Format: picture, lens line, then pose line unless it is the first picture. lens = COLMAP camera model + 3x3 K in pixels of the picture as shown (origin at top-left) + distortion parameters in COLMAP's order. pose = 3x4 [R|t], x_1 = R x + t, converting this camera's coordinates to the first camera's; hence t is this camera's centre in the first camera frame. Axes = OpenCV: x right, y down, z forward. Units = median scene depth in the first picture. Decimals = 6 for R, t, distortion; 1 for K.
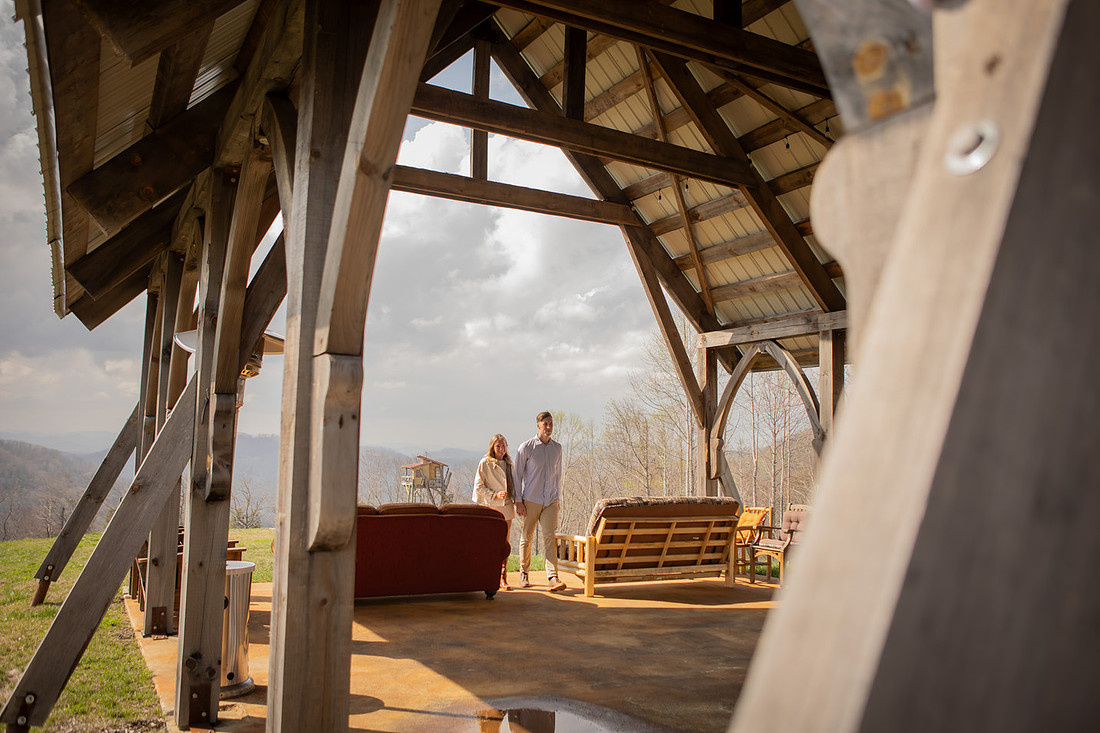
lens RADIAL K [[940.1, 0, 557.0], [0, 940.1, 365.7], [0, 0, 1]] dist [-0.075902, 0.051472]
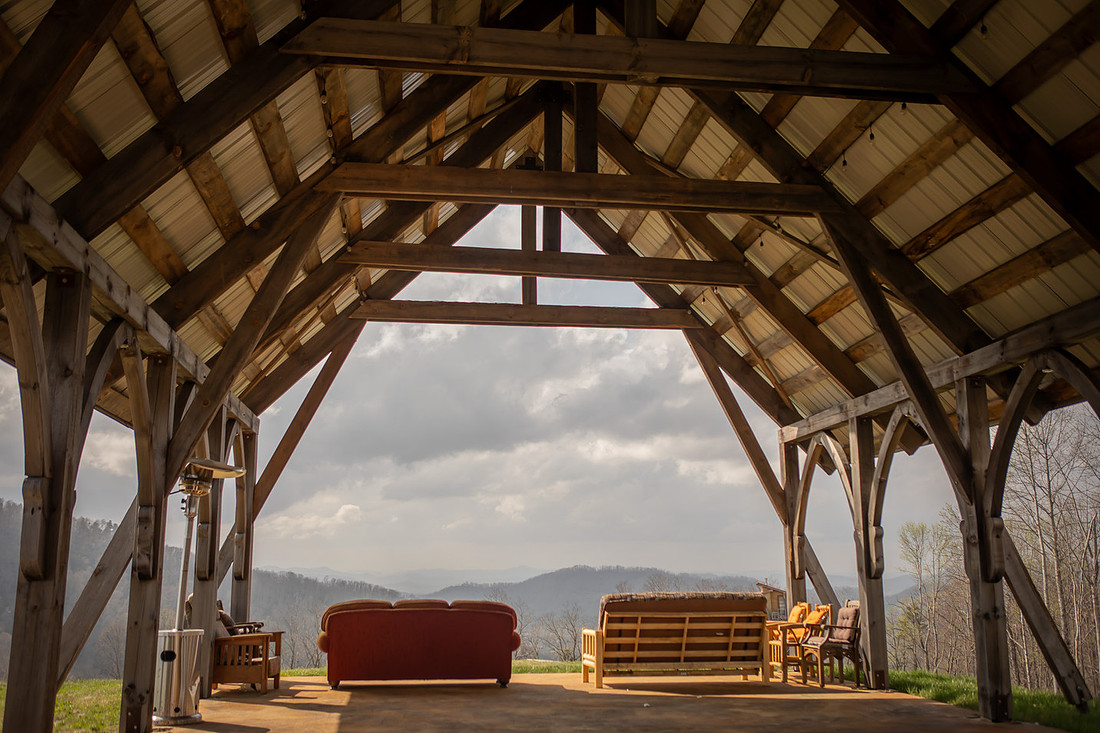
lens RADIAL K [[1093.6, 0, 541.7], [0, 1093.6, 356.4], [0, 0, 1]] dist [-0.047647, 0.000000]
pose [[0.929309, -0.100086, -0.355483, 0.409340], [0.058948, 0.990435, -0.124755, 0.022292], [0.364569, 0.094981, 0.926320, -0.183839]]
